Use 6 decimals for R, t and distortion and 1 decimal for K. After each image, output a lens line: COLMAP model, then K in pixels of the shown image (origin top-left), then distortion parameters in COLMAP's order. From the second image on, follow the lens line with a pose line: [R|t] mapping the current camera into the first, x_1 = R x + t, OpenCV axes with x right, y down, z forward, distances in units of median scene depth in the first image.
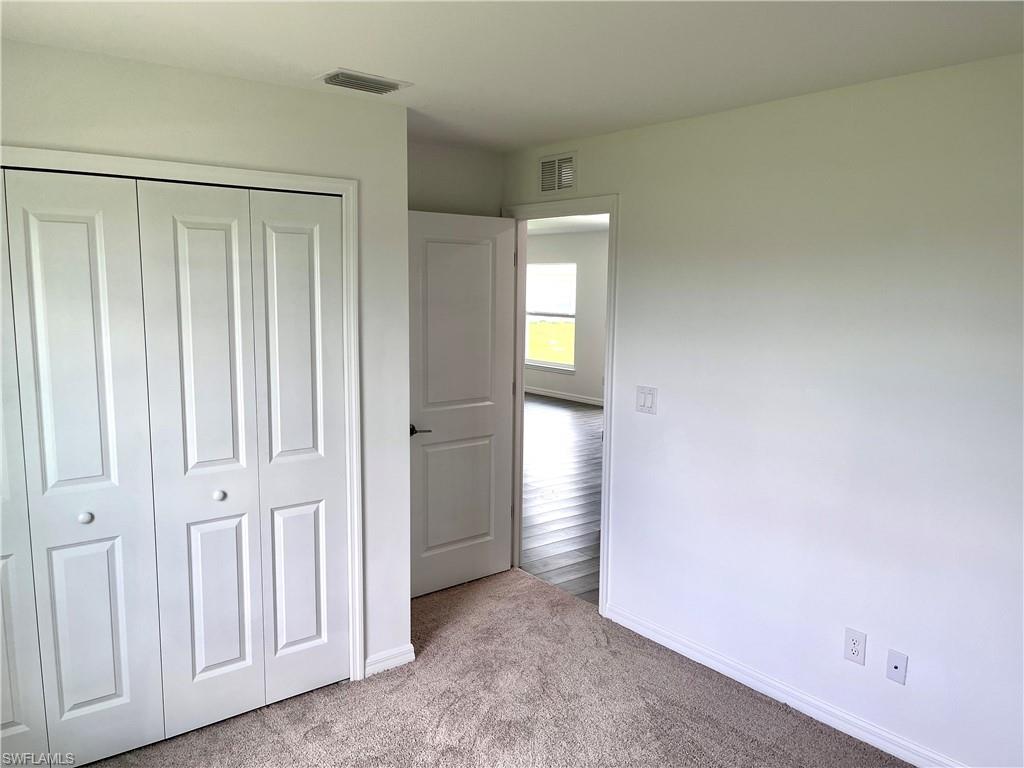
lens RADIAL K [[776.5, 0, 513.9], [0, 776.5, 393.8], [0, 0, 1]] dist [0.035940, -0.035359]
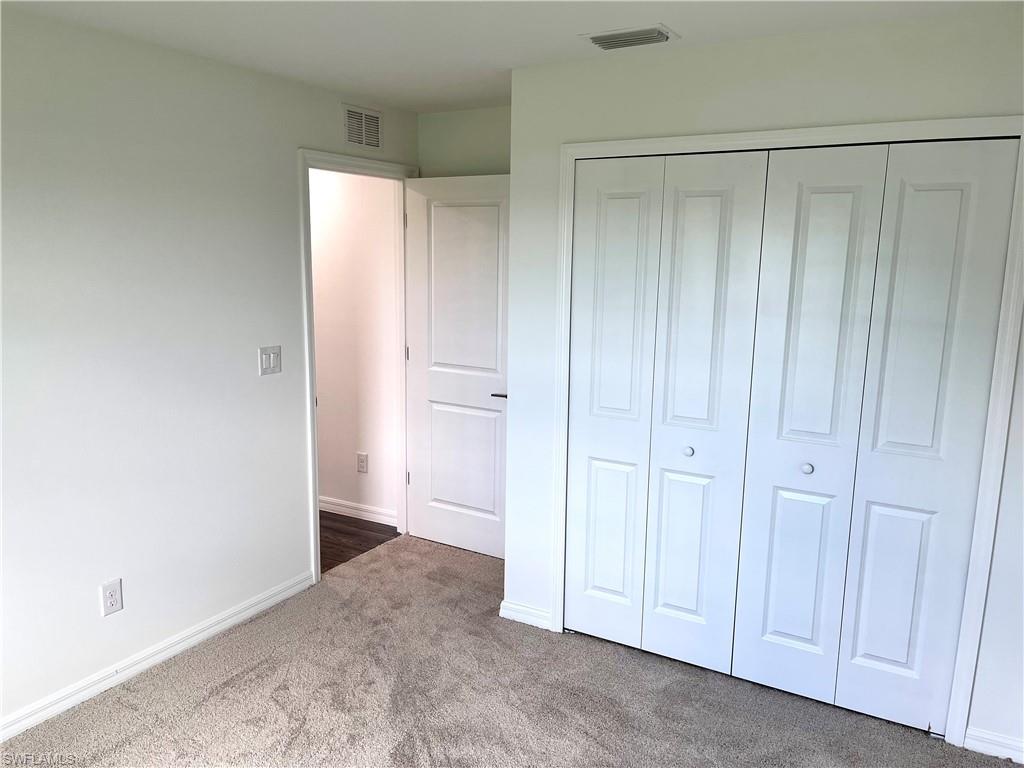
lens RADIAL K [[776.5, 0, 513.5], [0, 776.5, 374.1], [0, 0, 1]] dist [0.035940, -0.035359]
pose [[0.377796, 0.149547, -0.913732, 0.259139], [-0.137423, 0.984996, 0.104391, -0.026599], [0.915634, 0.086129, 0.392679, 0.197204]]
